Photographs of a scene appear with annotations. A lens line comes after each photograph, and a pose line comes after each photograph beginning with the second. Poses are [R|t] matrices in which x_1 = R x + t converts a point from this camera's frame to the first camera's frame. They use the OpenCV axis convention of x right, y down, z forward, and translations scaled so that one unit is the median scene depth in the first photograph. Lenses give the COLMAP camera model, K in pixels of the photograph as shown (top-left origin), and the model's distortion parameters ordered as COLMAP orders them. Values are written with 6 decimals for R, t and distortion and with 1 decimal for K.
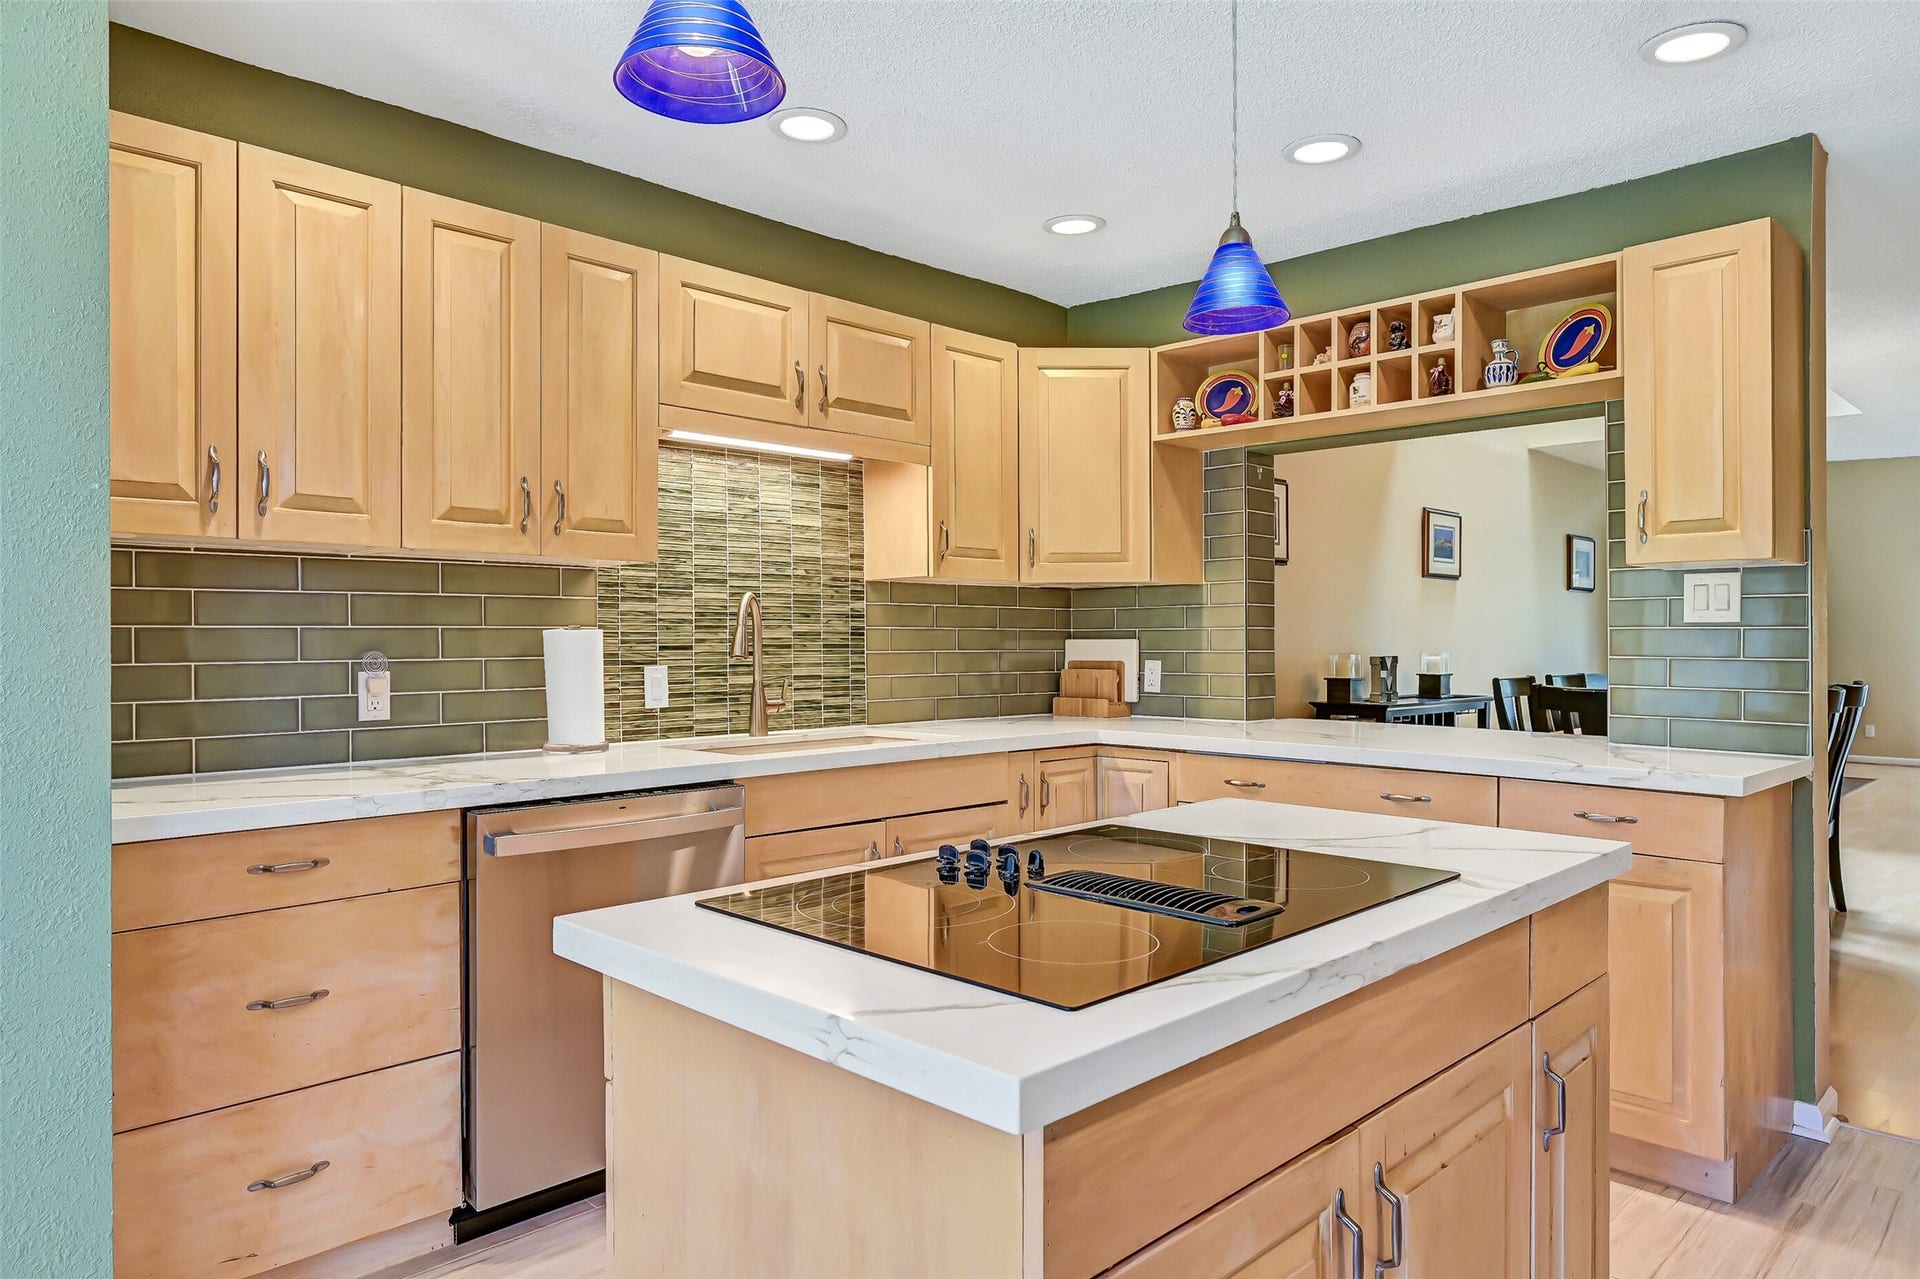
lens RADIAL K [[1199.7, 0, 960.2], [0, 1199.7, 637.8], [0, 0, 1]] dist [-0.010315, 0.002697]
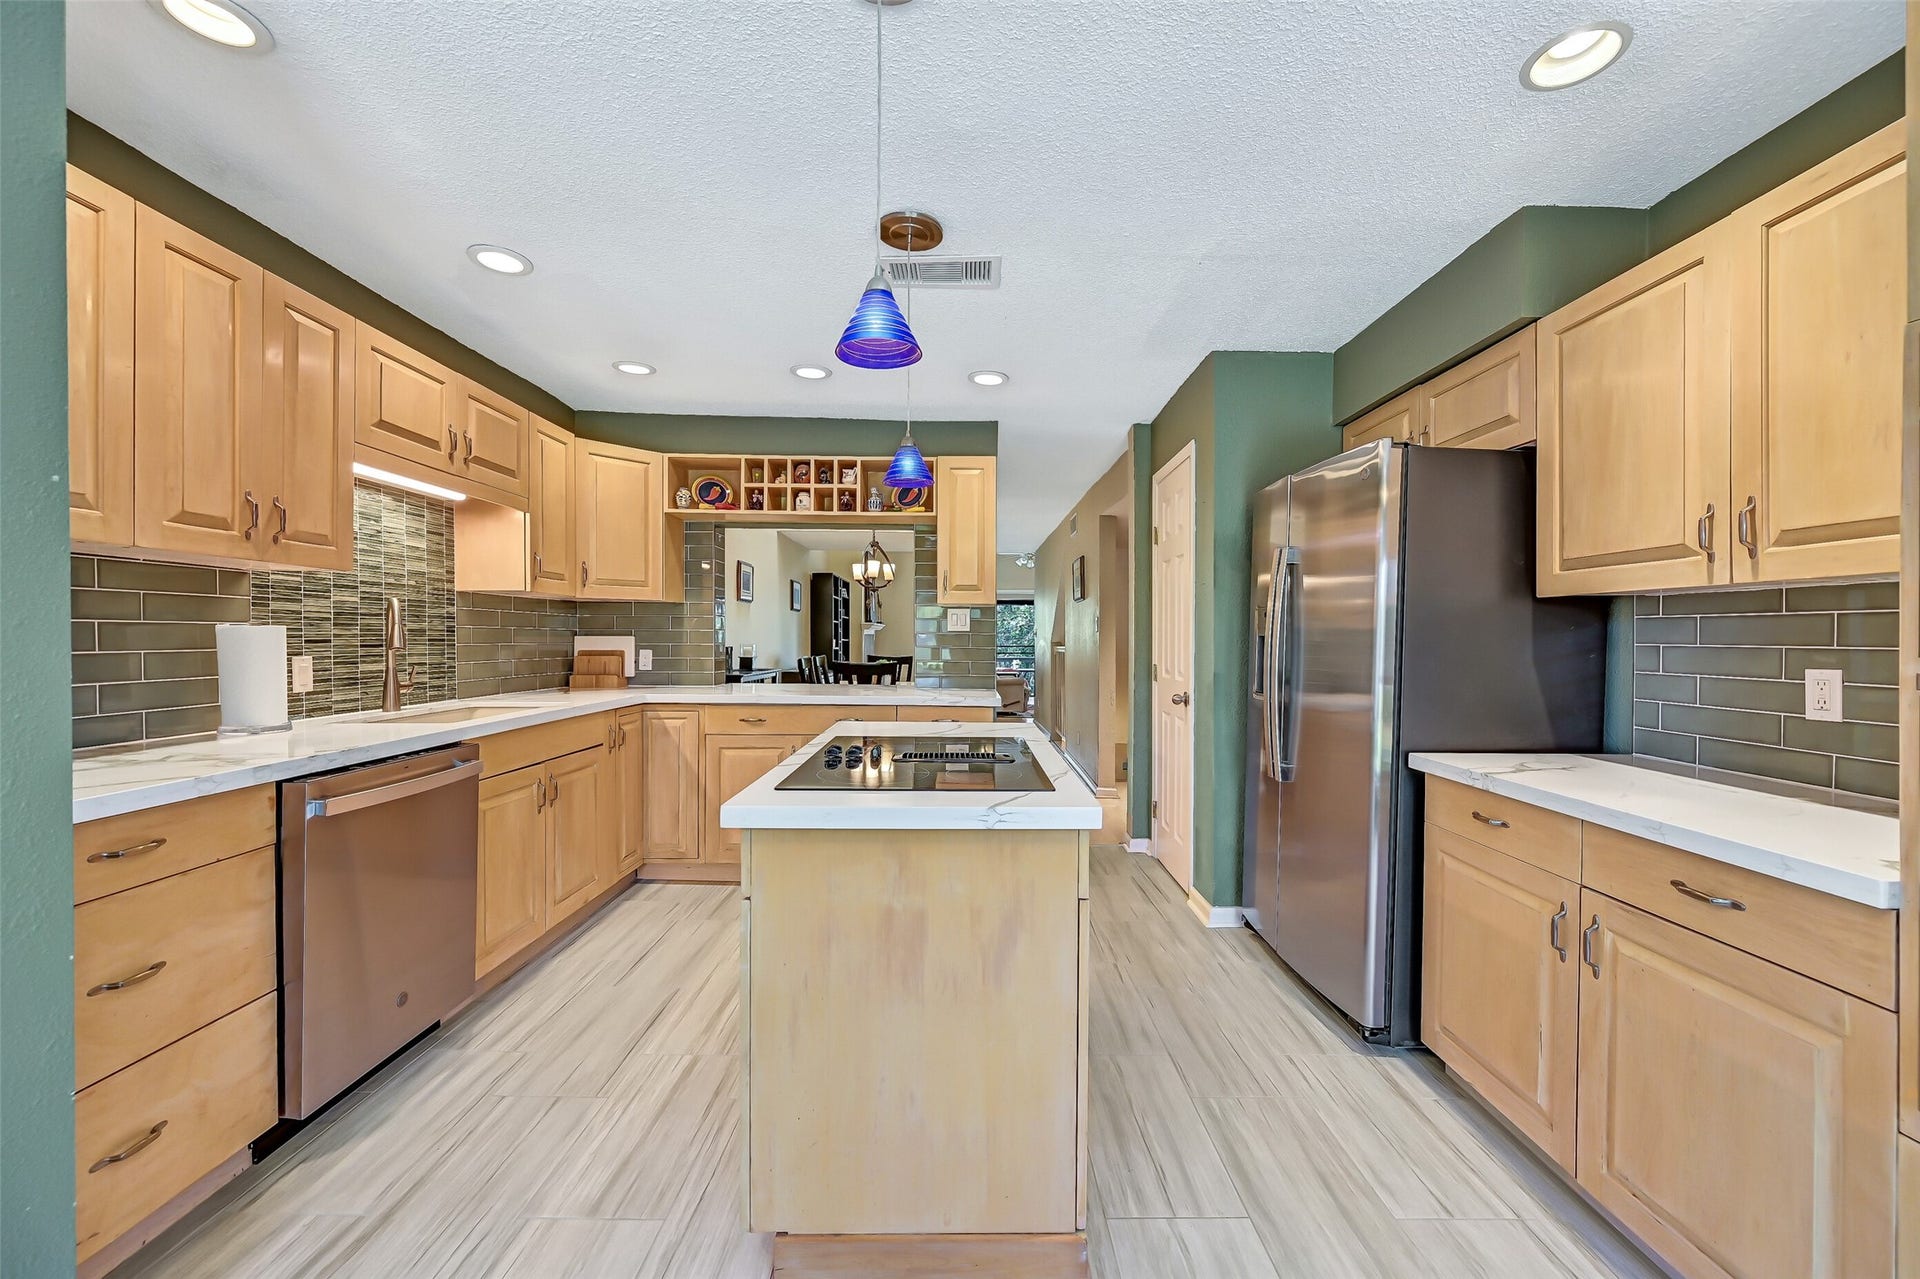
lens RADIAL K [[755.2, 0, 963.9], [0, 755.2, 641.0], [0, 0, 1]] dist [-0.002617, -0.000138]
pose [[0.703100, 0.003339, 0.711083, -0.311814], [-0.008970, 0.999951, 0.004174, -0.000943], [-0.711034, -0.009313, 0.703096, 0.012052]]
